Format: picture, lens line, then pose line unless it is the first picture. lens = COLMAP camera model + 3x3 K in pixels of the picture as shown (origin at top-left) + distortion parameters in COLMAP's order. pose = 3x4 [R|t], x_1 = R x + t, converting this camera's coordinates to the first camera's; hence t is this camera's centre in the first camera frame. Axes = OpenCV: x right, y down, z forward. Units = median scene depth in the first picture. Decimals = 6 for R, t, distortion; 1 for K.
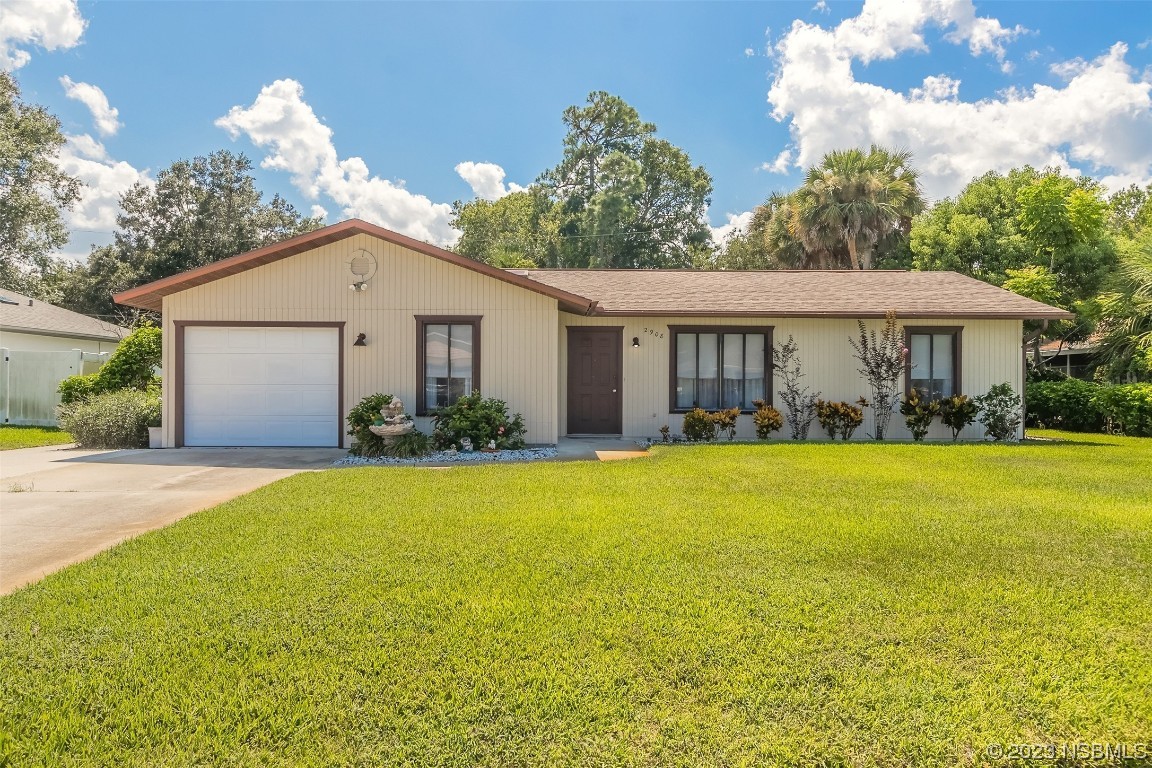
lens RADIAL K [[773.7, 0, 576.0], [0, 773.7, 384.0], [0, 0, 1]] dist [-0.025055, -0.000077]
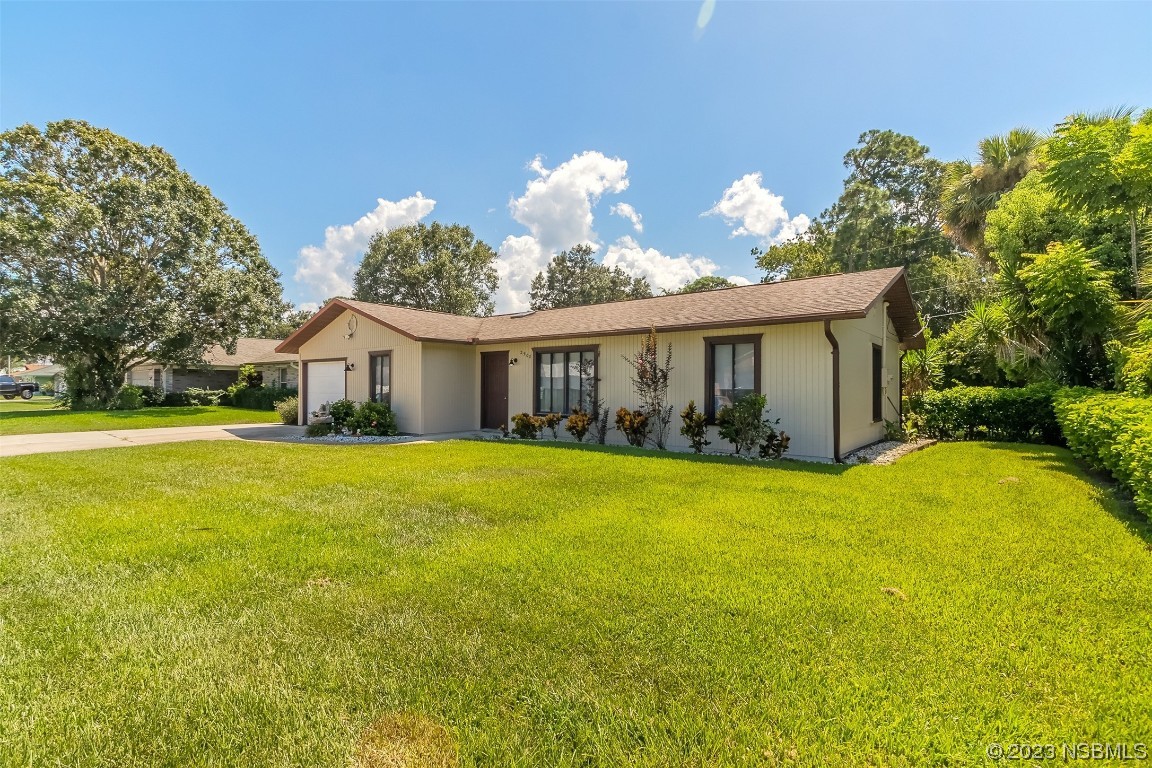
lens RADIAL K [[521.1, 0, 558.2], [0, 521.1, 383.6], [0, 0, 1]] dist [0.002869, -0.000420]
pose [[0.764718, -0.001633, -0.644363, 0.742007], [0.007460, 0.999952, 0.006319, -0.020935], [0.644322, -0.009639, 0.764694, 0.359971]]
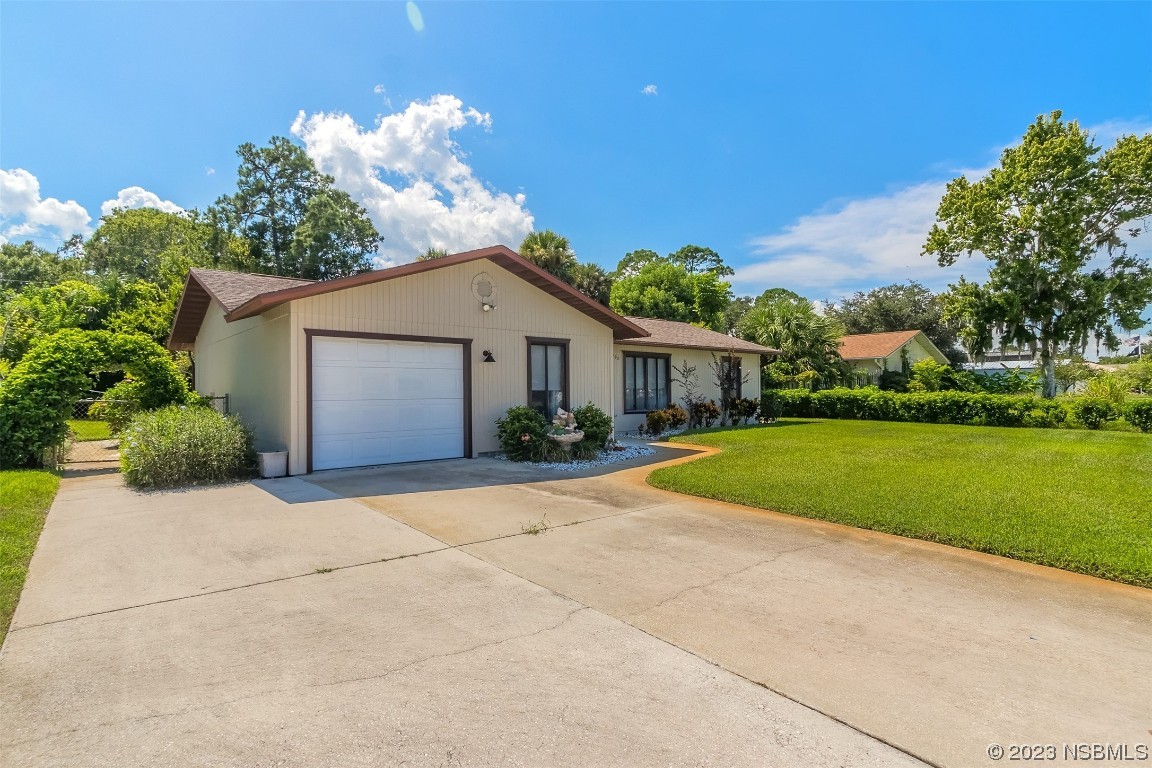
lens RADIAL K [[562.8, 0, 558.3], [0, 562.8, 383.7], [0, 0, 1]] dist [0.004822, -0.006579]
pose [[0.775901, -0.002771, 0.630848, -0.626226], [0.006521, 0.999972, -0.003629, -0.014240], [-0.630821, 0.006930, 0.775898, 0.293907]]
